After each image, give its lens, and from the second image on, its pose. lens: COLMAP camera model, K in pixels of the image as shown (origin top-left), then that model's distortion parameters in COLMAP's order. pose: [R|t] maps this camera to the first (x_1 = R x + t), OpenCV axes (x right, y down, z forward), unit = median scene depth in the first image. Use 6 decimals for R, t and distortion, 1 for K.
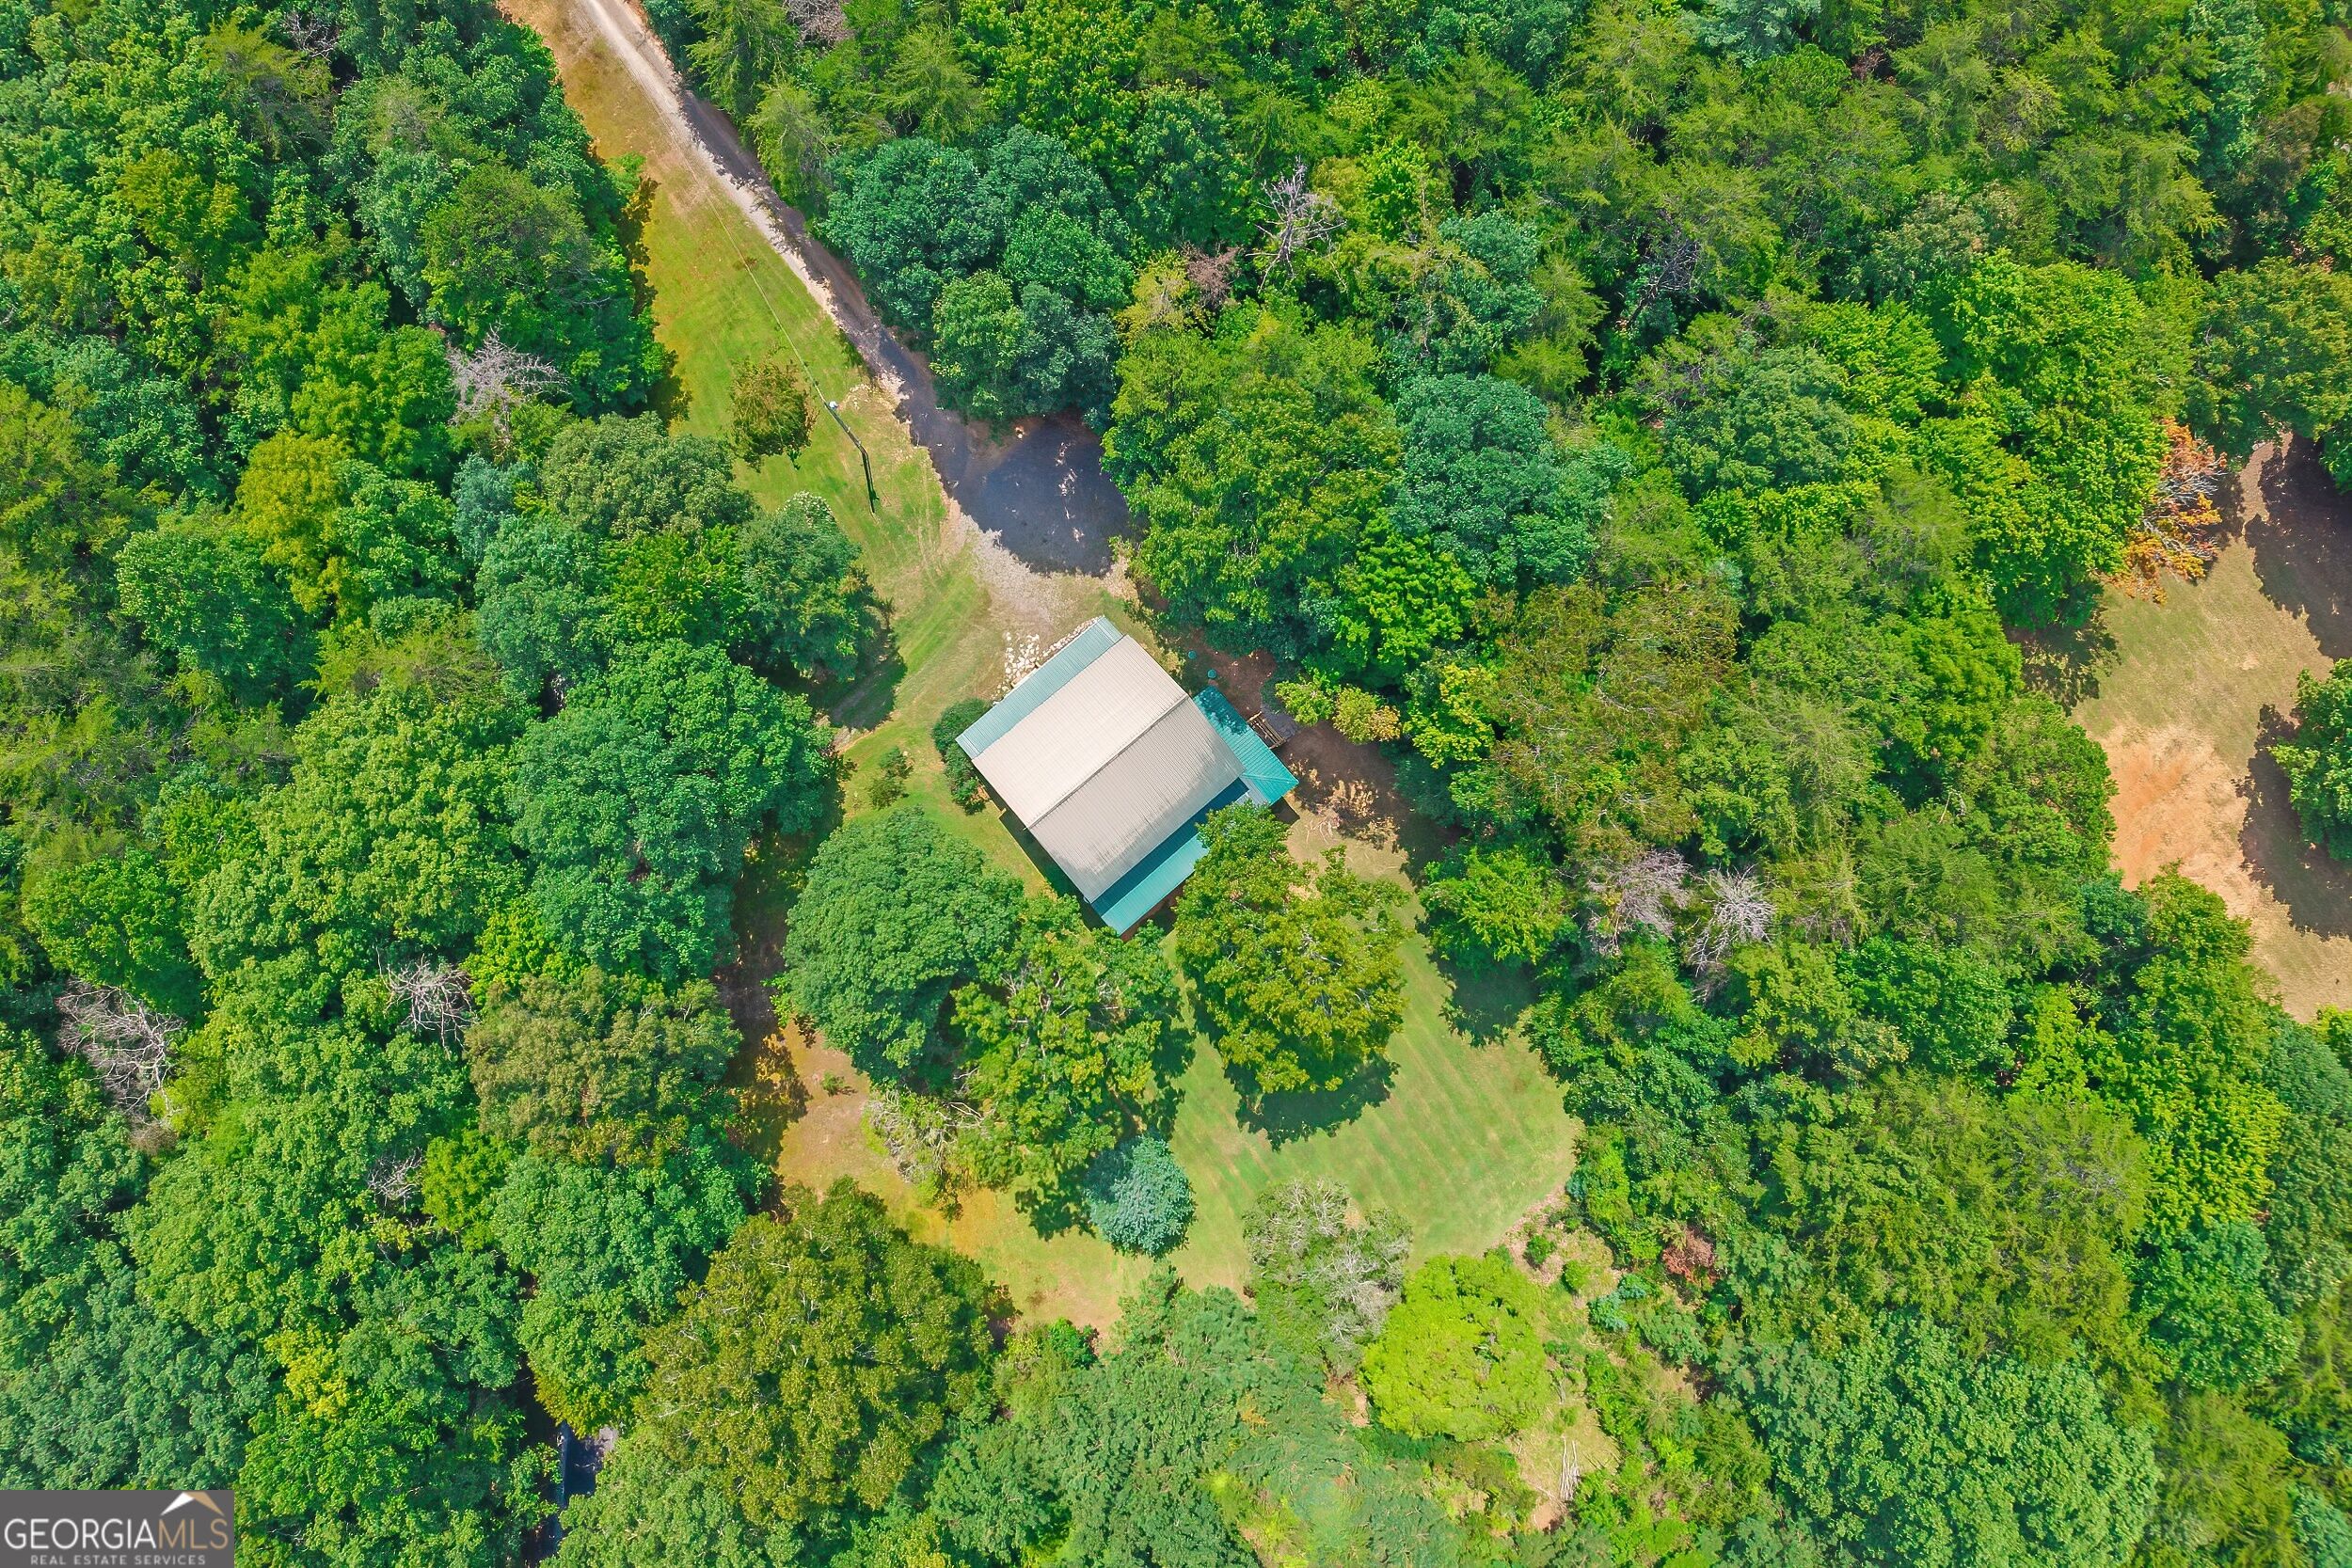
lens RADIAL K [[1345.6, 0, 1136.4], [0, 1345.6, 770.8], [0, 0, 1]] dist [-0.098002, 0.000119]
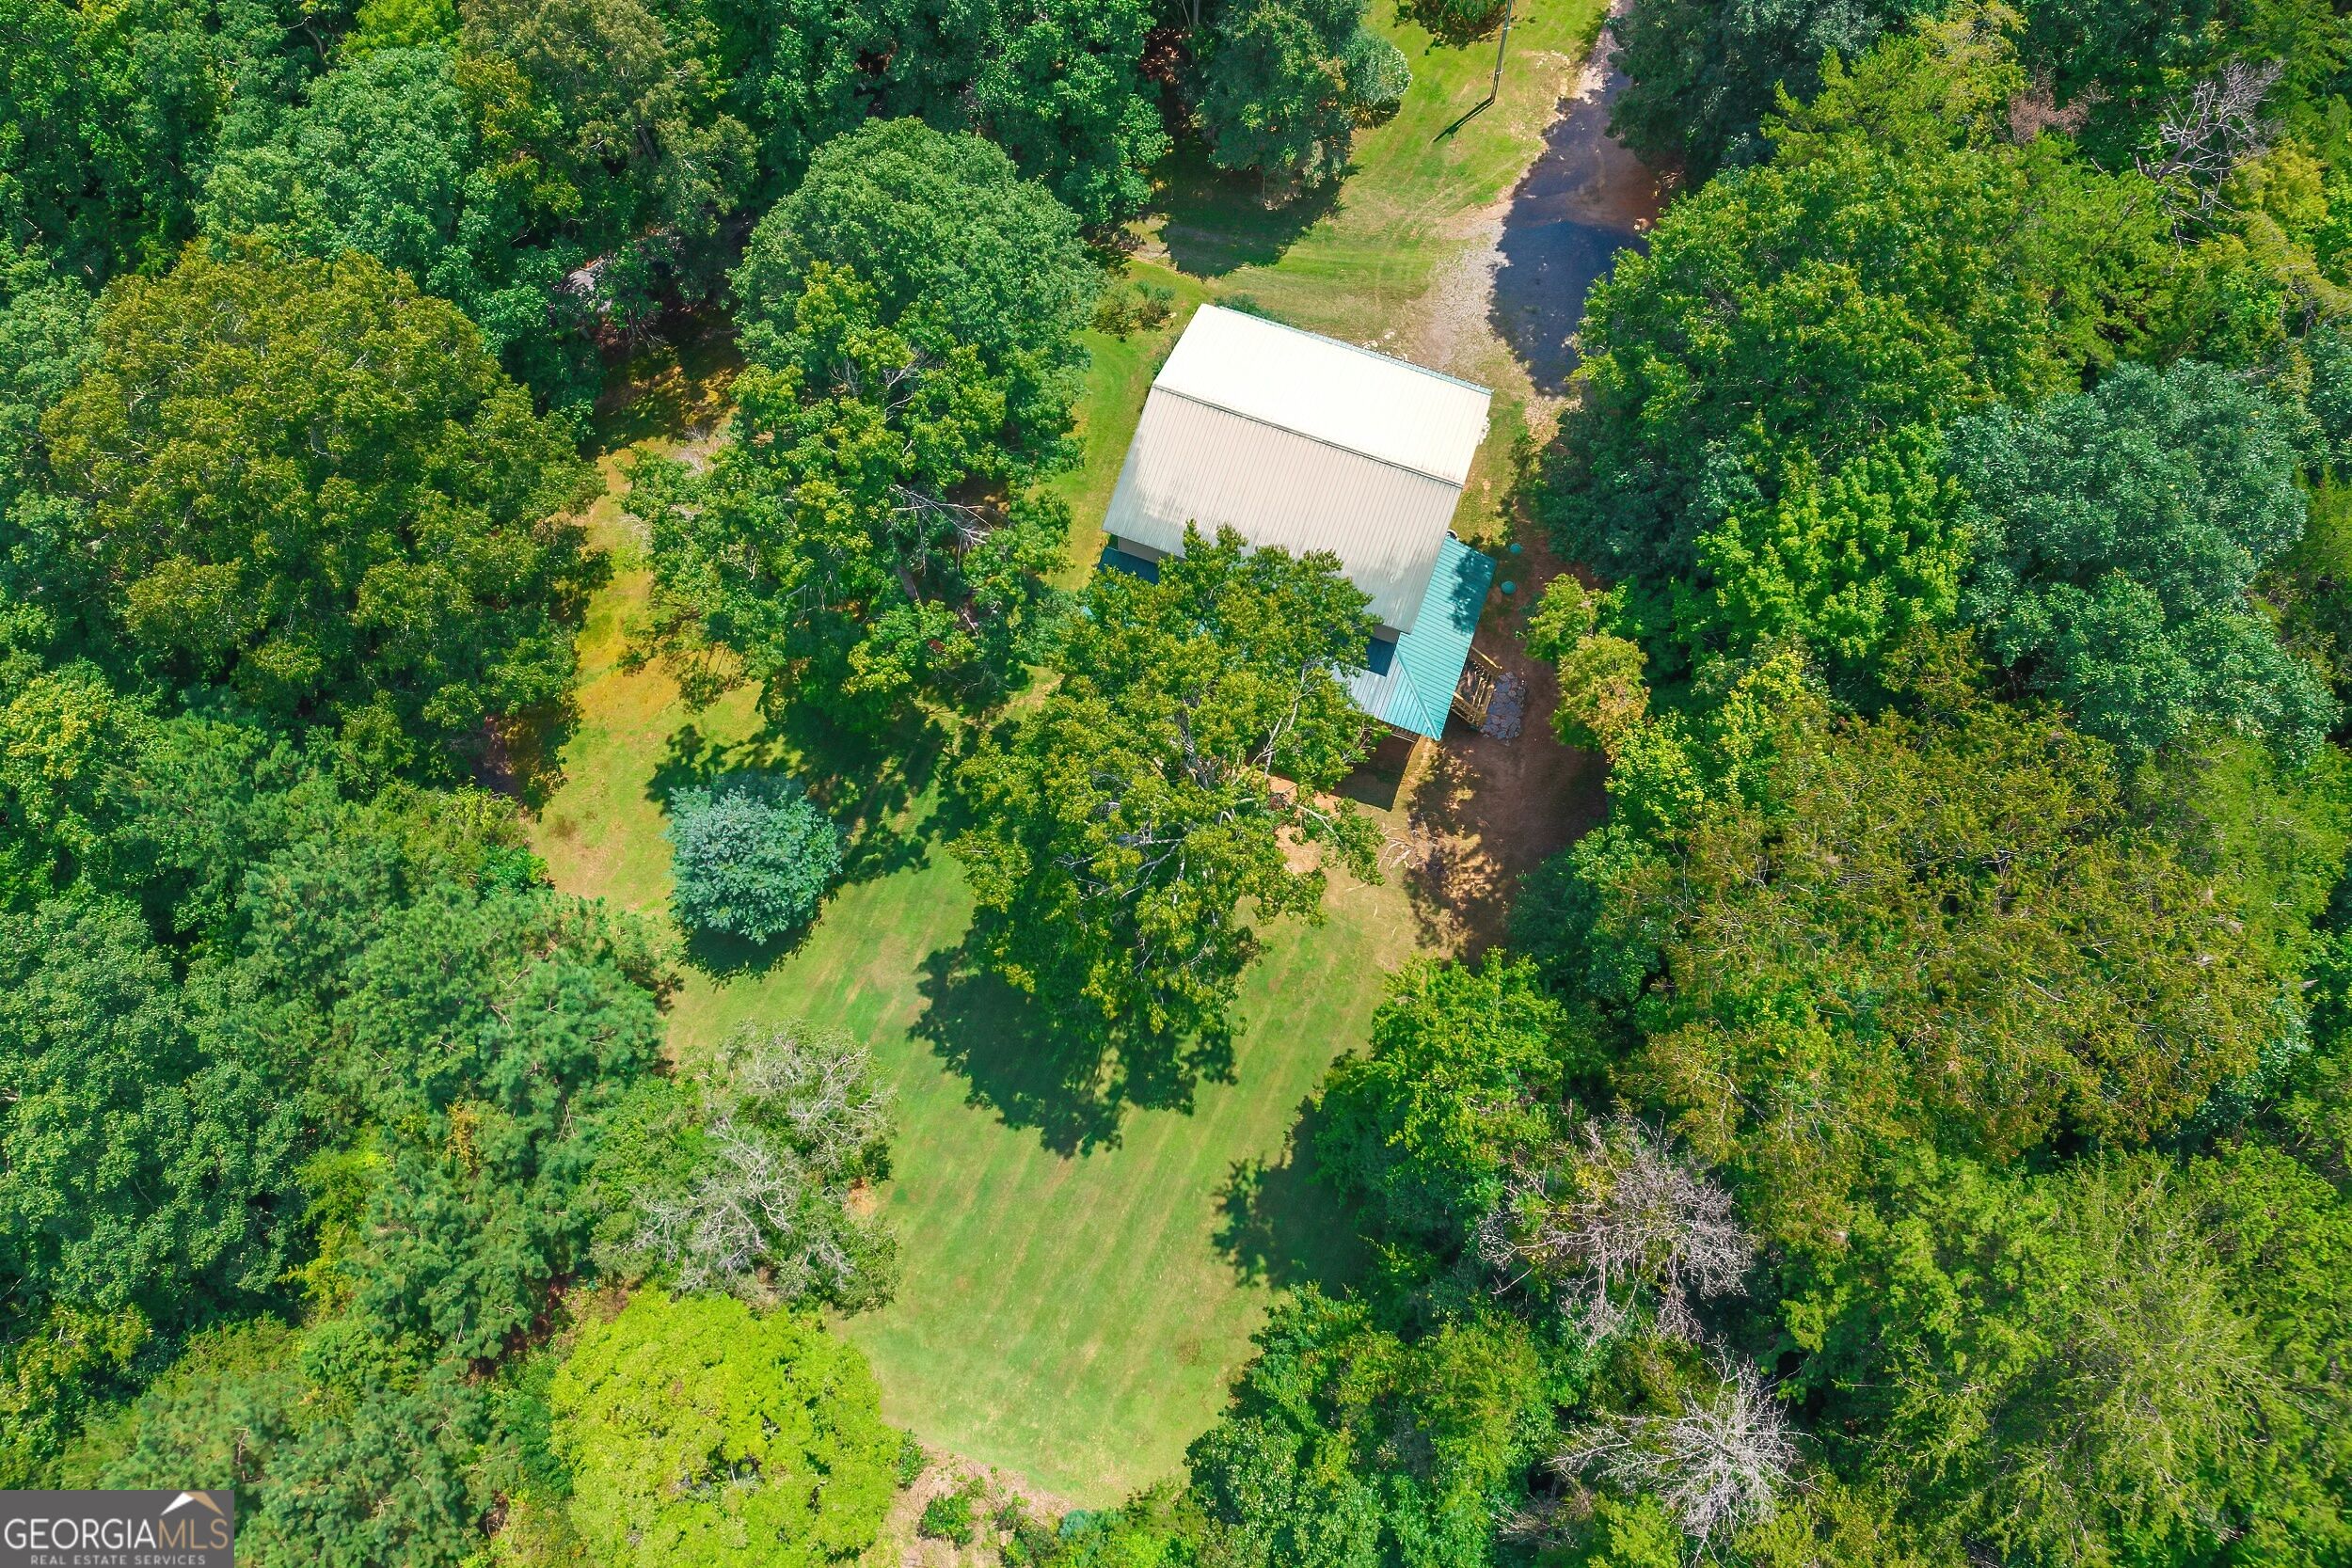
lens RADIAL K [[1345.6, 0, 1136.4], [0, 1345.6, 770.8], [0, 0, 1]] dist [-0.098002, 0.000119]
pose [[0.479619, 0.824777, -0.299513, 0.289786], [-0.865080, 0.501619, -0.003957, 0.161012], [0.146978, 0.261001, 0.954084, 0.468011]]
